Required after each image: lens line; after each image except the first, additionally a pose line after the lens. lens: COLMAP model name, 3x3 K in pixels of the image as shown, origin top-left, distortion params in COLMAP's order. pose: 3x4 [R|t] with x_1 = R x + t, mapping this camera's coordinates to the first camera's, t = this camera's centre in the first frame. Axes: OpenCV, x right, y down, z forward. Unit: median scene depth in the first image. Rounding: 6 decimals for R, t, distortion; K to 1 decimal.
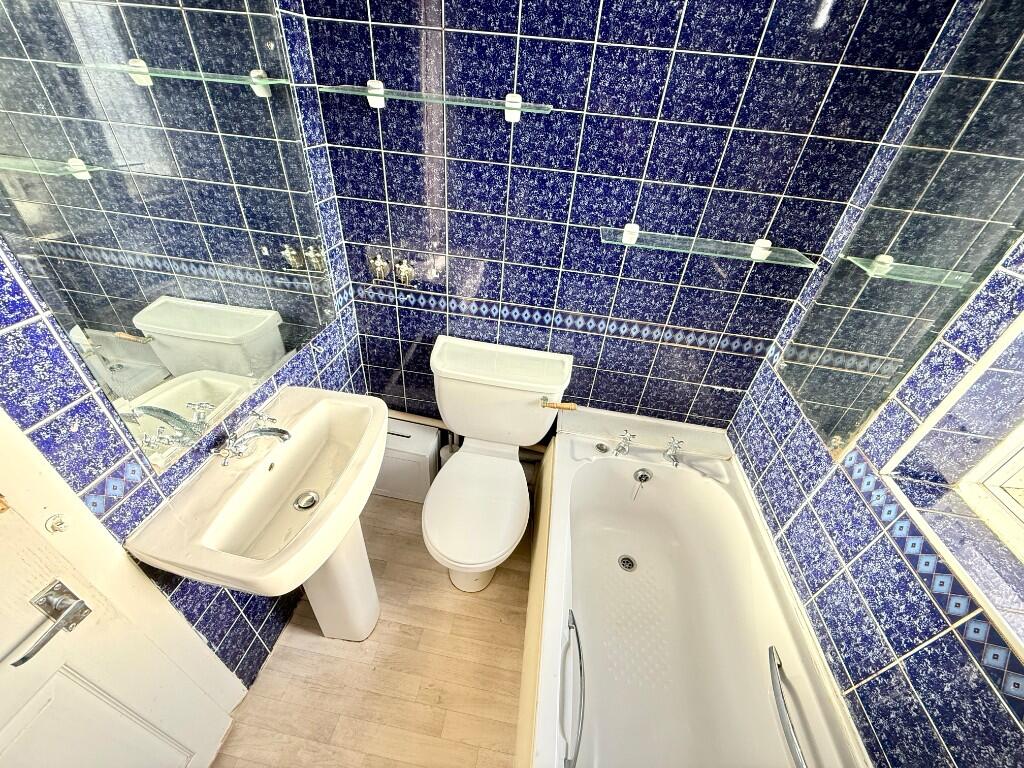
lens RADIAL K [[408.5, 0, 510.1], [0, 408.5, 388.1], [0, 0, 1]] dist [0.000838, -0.000709]
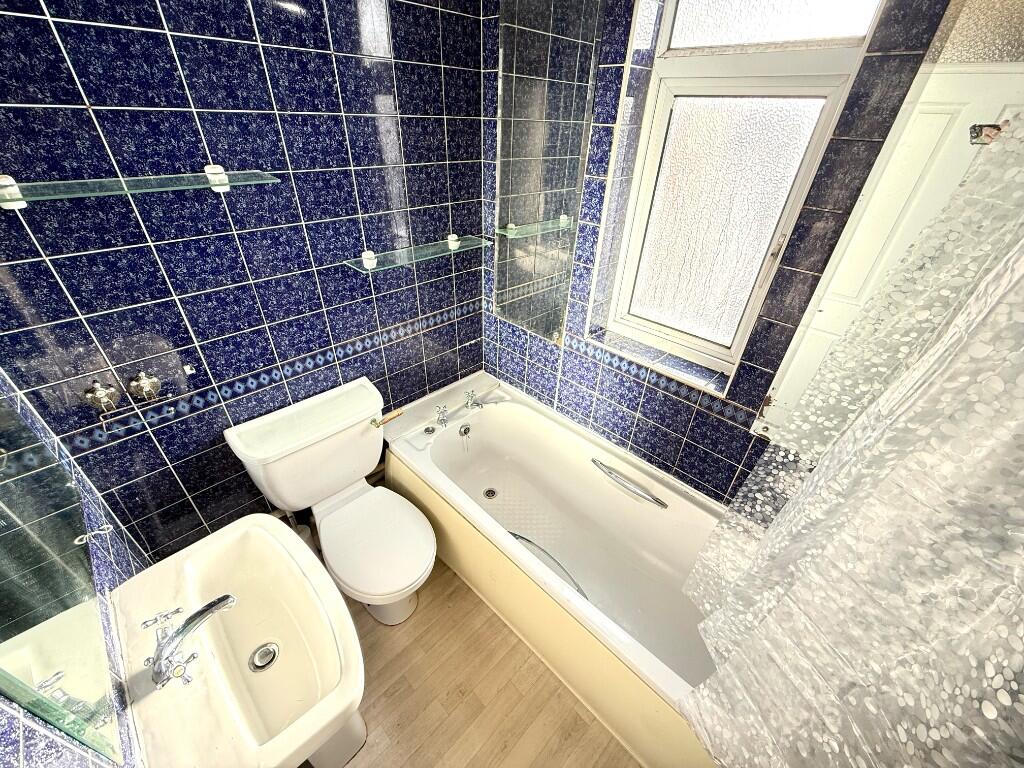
lens RADIAL K [[408.5, 0, 513.4], [0, 408.5, 389.2], [0, 0, 1]] dist [0.000838, -0.000709]
pose [[0.582920, -0.503691, 0.637573, -0.382828], [0.492636, 0.843093, 0.215647, -0.104786], [-0.646153, 0.188387, 0.739592, -0.068559]]
